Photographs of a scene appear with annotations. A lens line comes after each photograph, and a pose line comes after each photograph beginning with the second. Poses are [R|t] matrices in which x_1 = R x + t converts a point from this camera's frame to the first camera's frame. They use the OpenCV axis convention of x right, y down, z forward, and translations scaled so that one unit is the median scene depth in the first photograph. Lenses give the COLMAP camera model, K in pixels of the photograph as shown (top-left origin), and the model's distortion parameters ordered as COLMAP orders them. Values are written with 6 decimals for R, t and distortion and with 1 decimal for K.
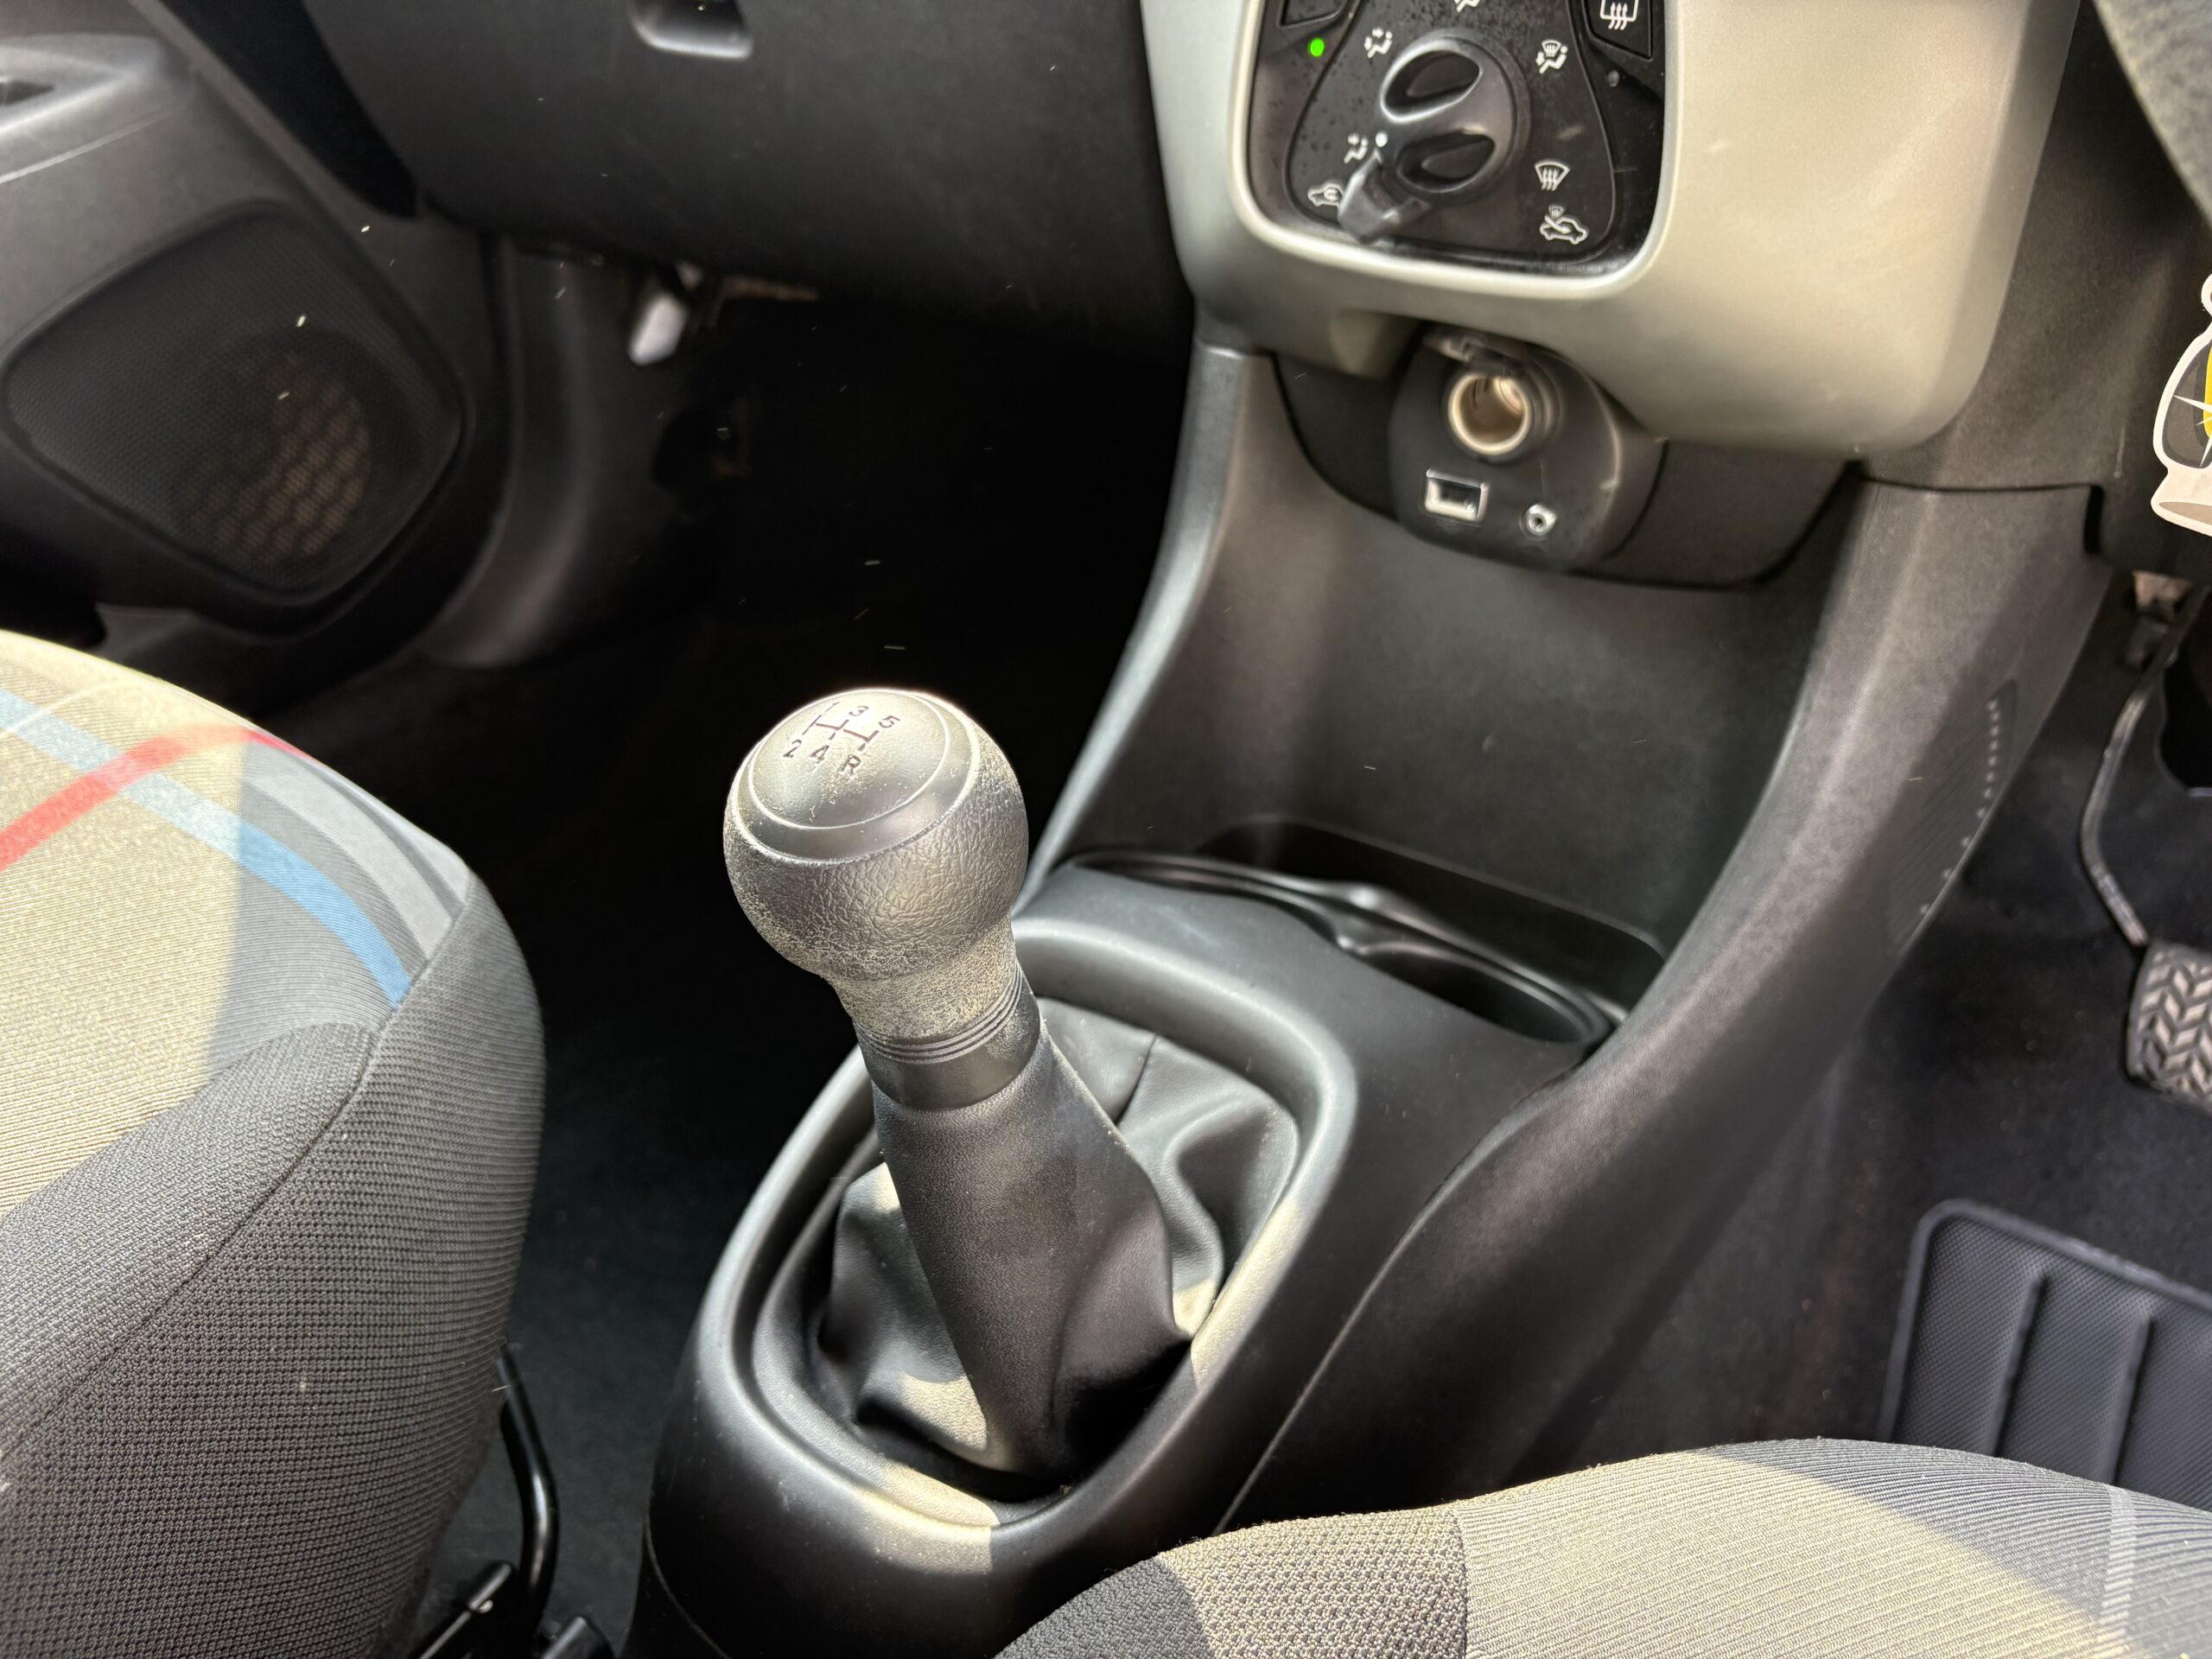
lens RADIAL K [[1697.8, 0, 1122.8], [0, 1697.8, 819.2], [0, 0, 1]] dist [0.028036, -0.028623]
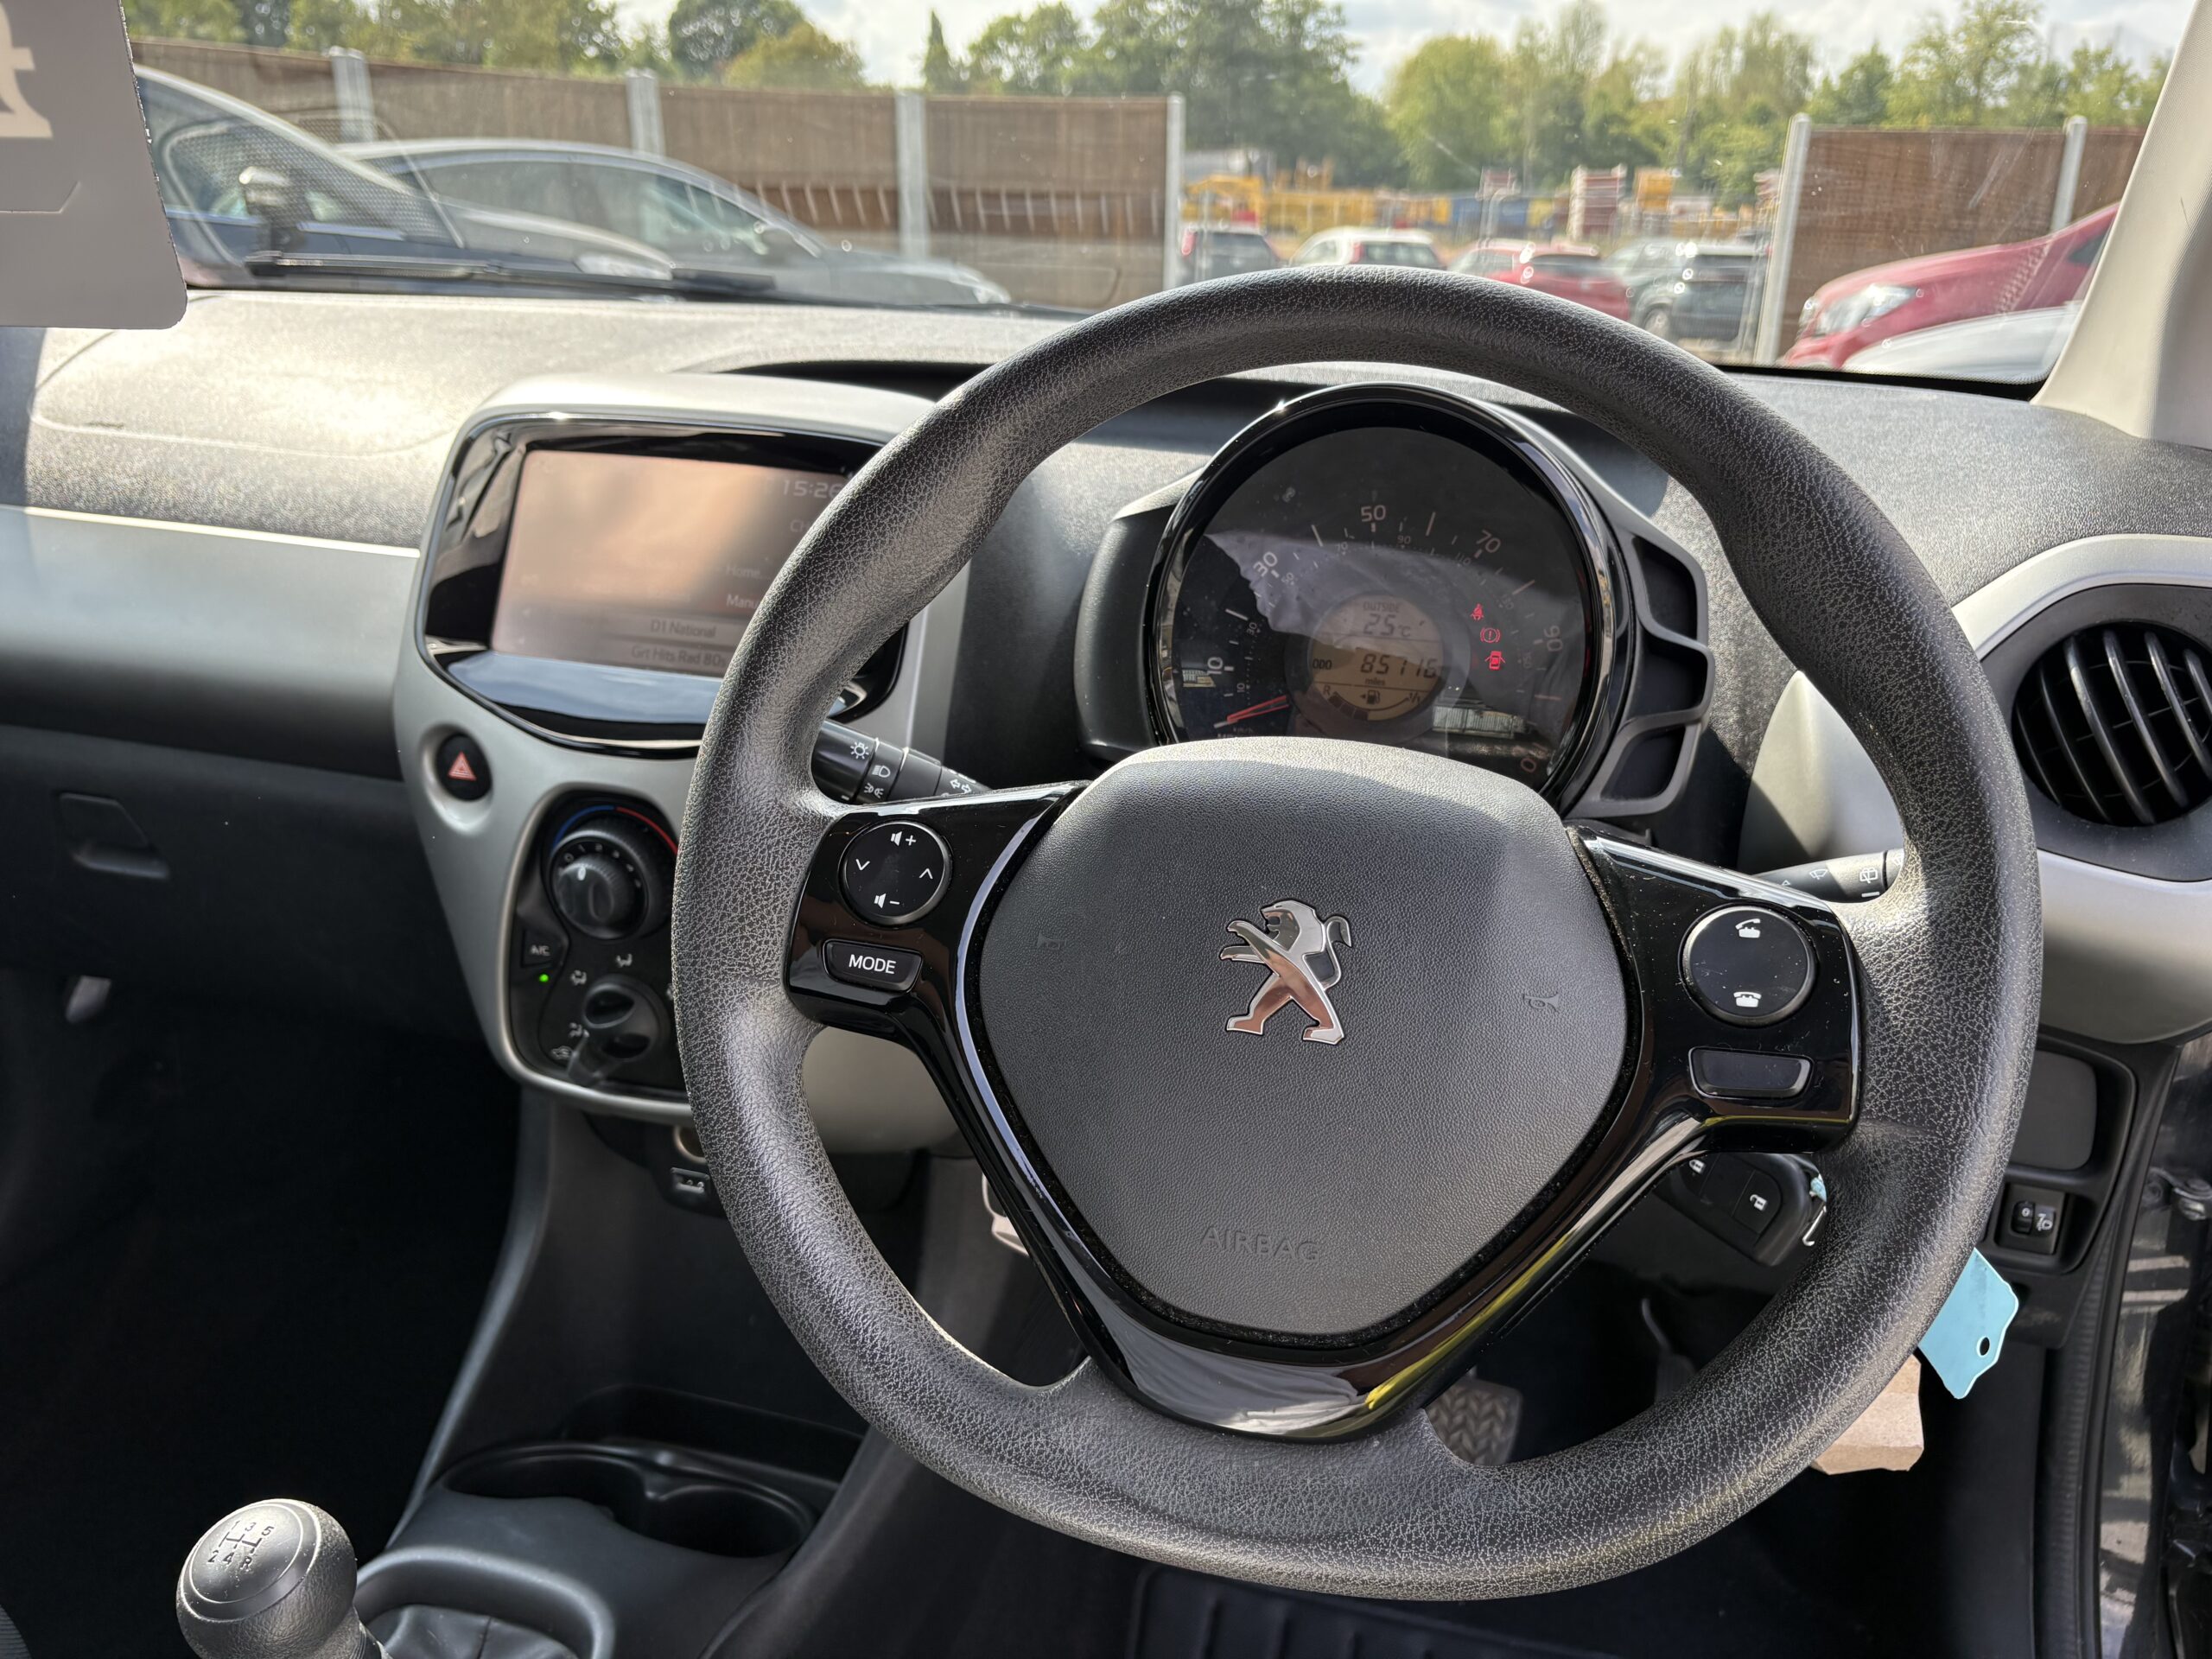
lens RADIAL K [[1697.8, 0, 1129.3], [0, 1697.8, 819.4], [0, 0, 1]] dist [0.028036, -0.028623]
pose [[0.951858, -0.092331, 0.292304, 0.192151], [0.147756, 0.973669, -0.173598, -0.232481], [-0.268579, 0.208431, 0.940437, -0.801574]]
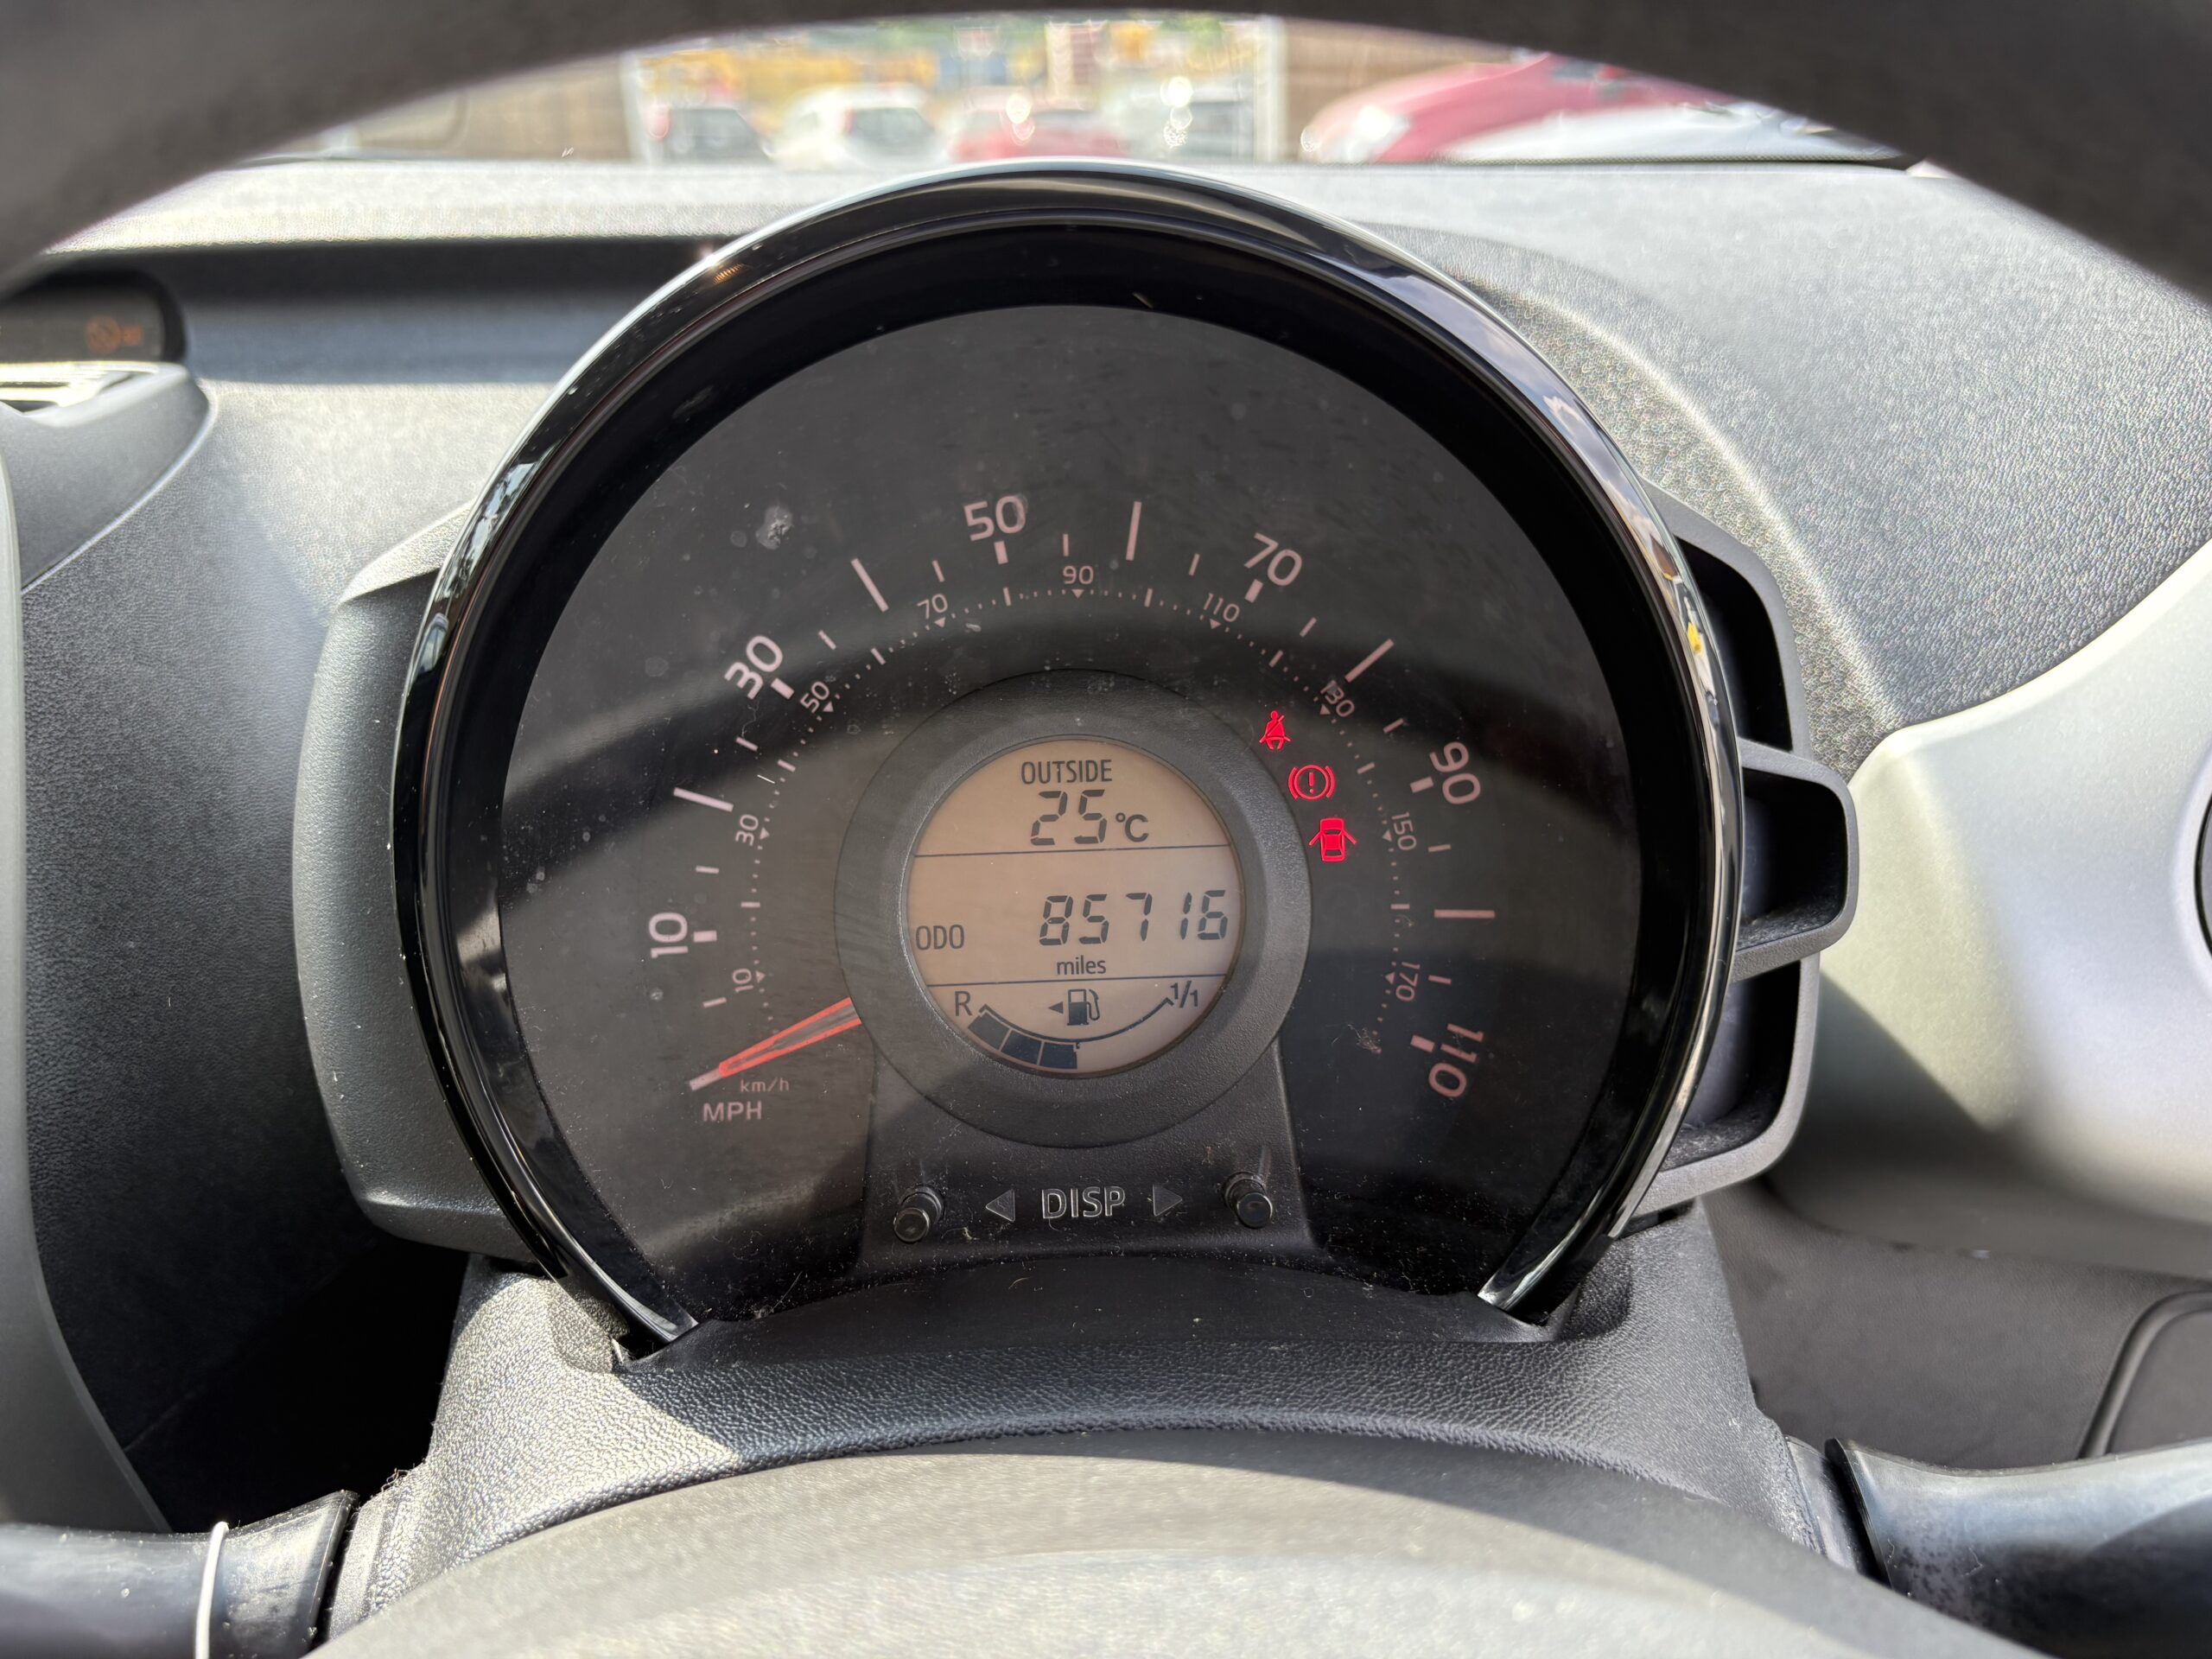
lens RADIAL K [[1697.8, 0, 1175.2], [0, 1697.8, 840.3], [0, 0, 1]] dist [0.028036, -0.028623]
pose [[0.814798, -0.263287, 0.516512, 0.564641], [0.327252, 0.944292, -0.034897, -0.572808], [-0.478550, 0.197464, 0.855569, -0.039668]]
